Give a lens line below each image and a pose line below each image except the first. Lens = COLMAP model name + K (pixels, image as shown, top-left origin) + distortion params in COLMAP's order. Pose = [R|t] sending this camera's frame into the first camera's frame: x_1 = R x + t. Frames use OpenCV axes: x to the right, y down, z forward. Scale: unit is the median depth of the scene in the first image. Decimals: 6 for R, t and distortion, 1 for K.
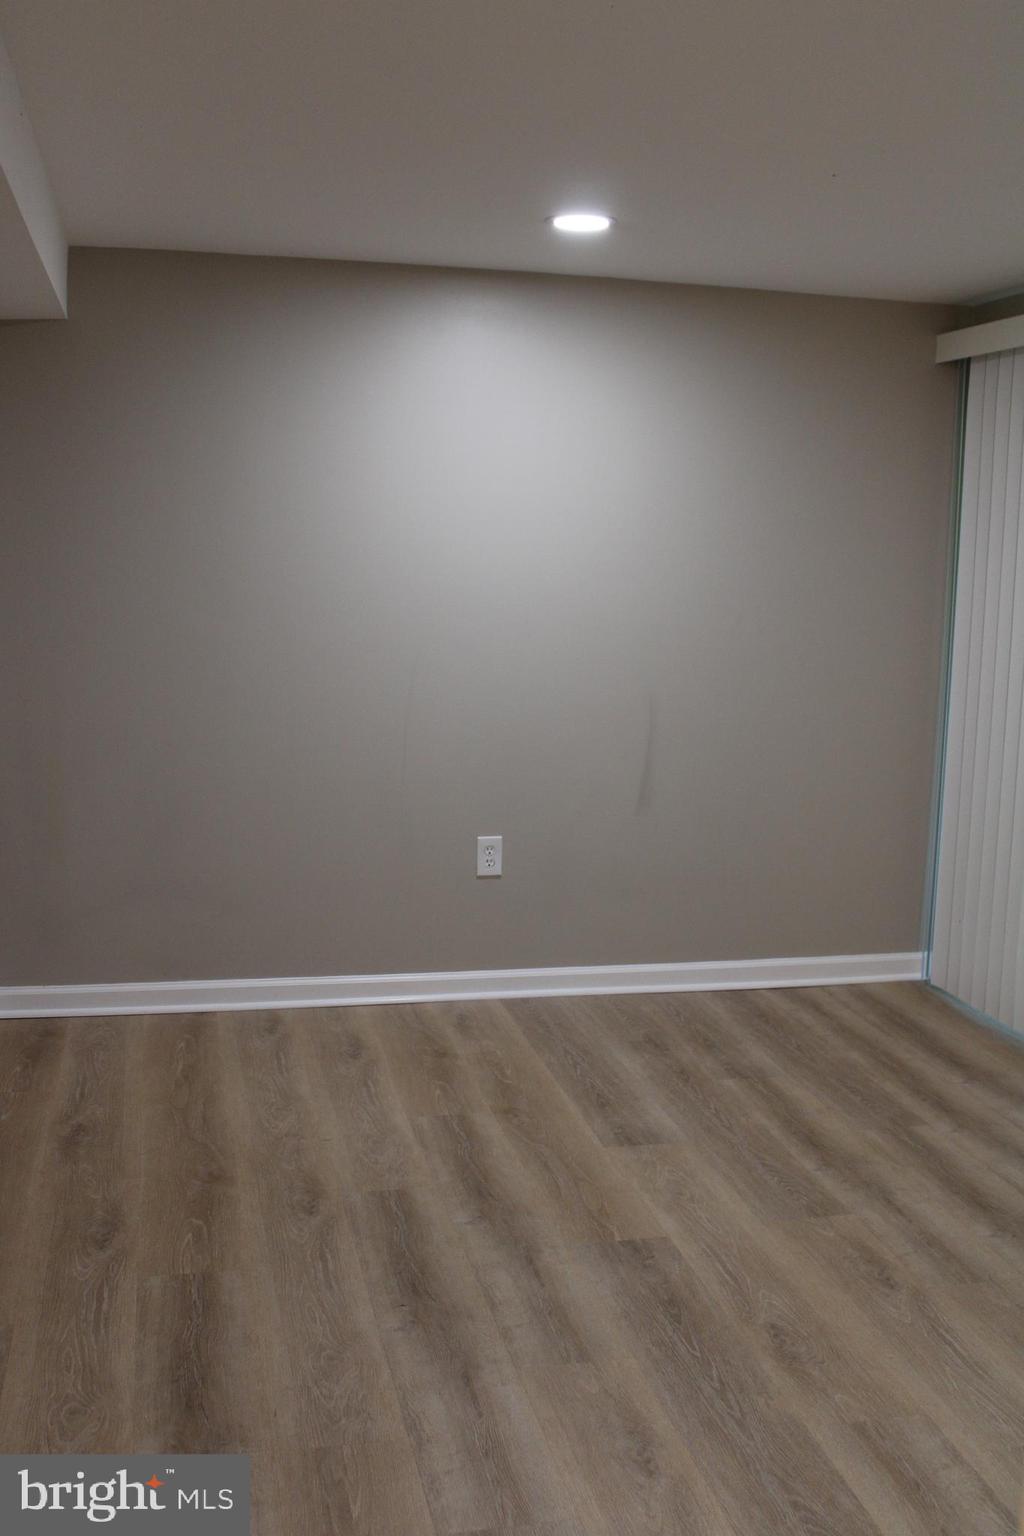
lens RADIAL K [[1535.2, 0, 510.6], [0, 1535.2, 772.5], [0, 0, 1]] dist [-0.090946, 0.000000]
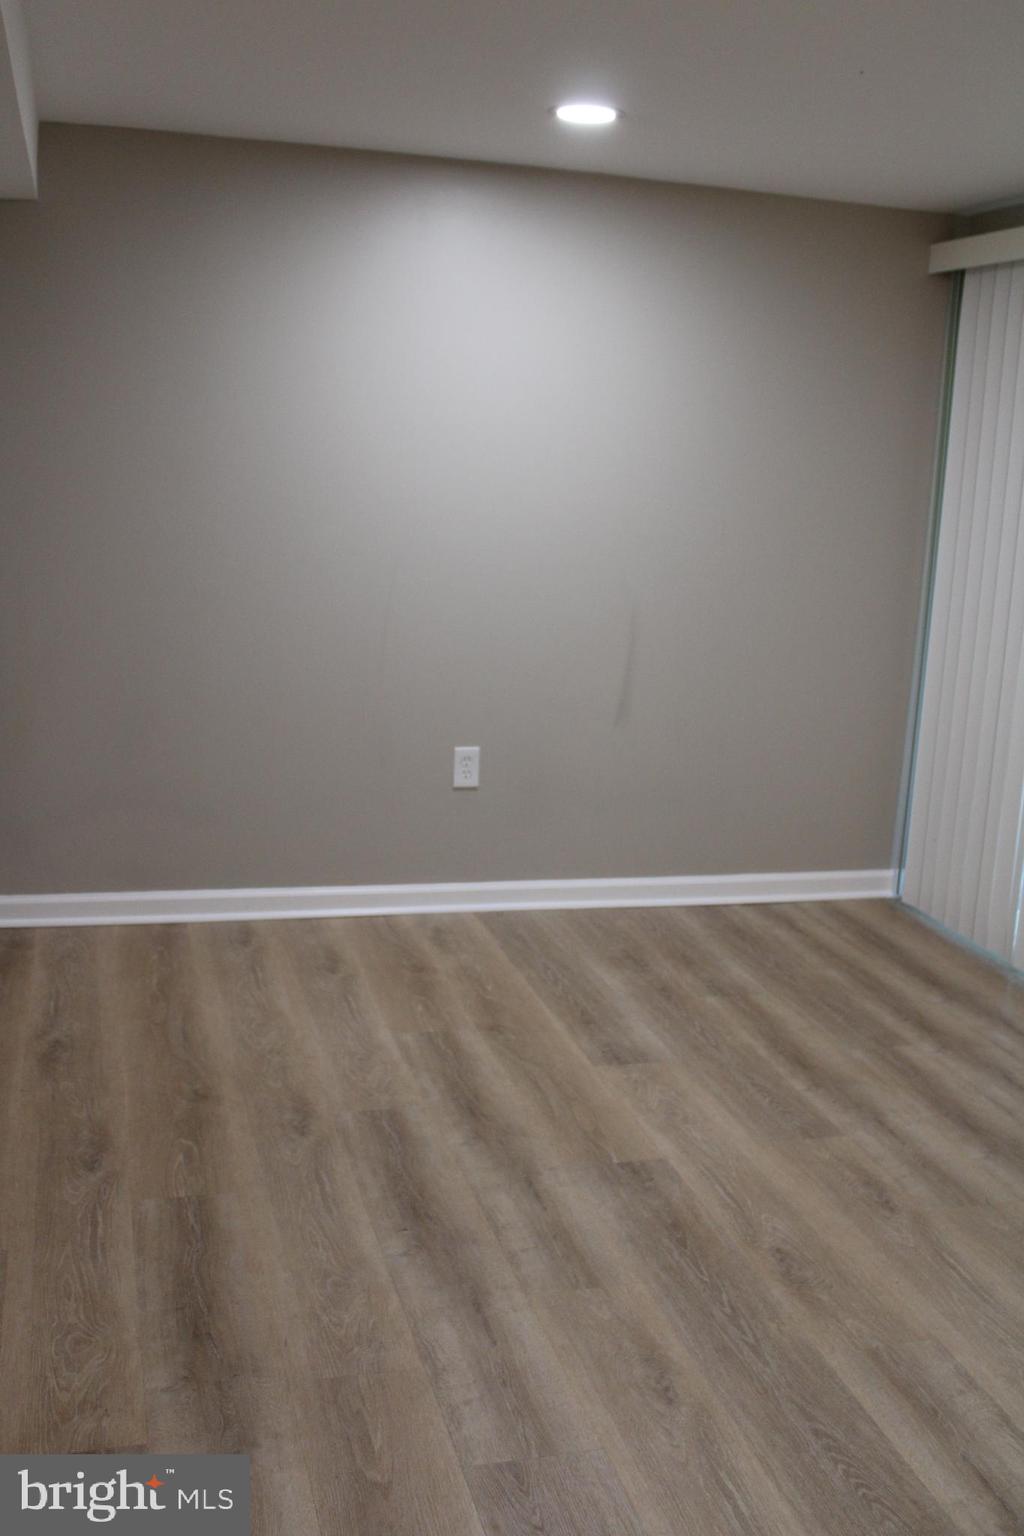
lens RADIAL K [[1535.2, 0, 508.5], [0, 1535.2, 768.5], [0, 0, 1]] dist [-0.090946, 0.000000]
pose [[0.998736, 0.014300, 0.048185, -0.044635], [-0.017191, 0.998044, 0.060113, -0.005998], [-0.047231, -0.060865, 0.997028, 0.024497]]
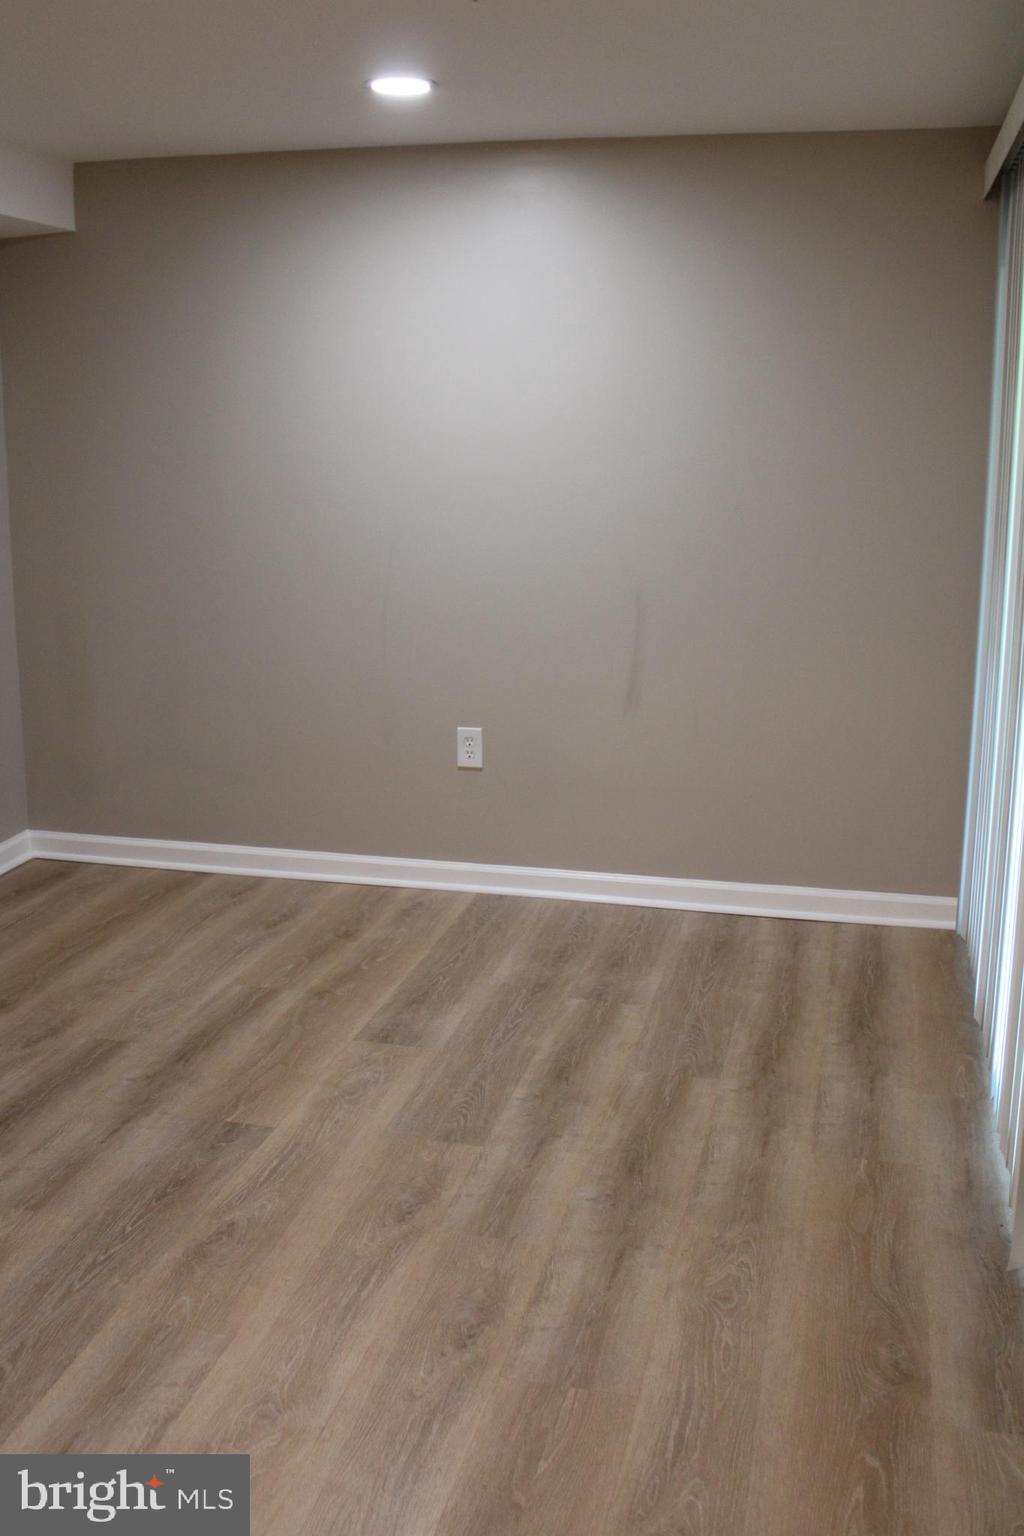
lens RADIAL K [[1535.2, 0, 499.2], [0, 1535.2, 781.6], [0, 0, 1]] dist [-0.090946, 0.000000]
pose [[0.888228, 0.081673, -0.452084, 0.589831], [-0.049316, 0.995335, 0.082924, -0.008931], [0.456748, -0.051360, 0.888113, 0.169939]]
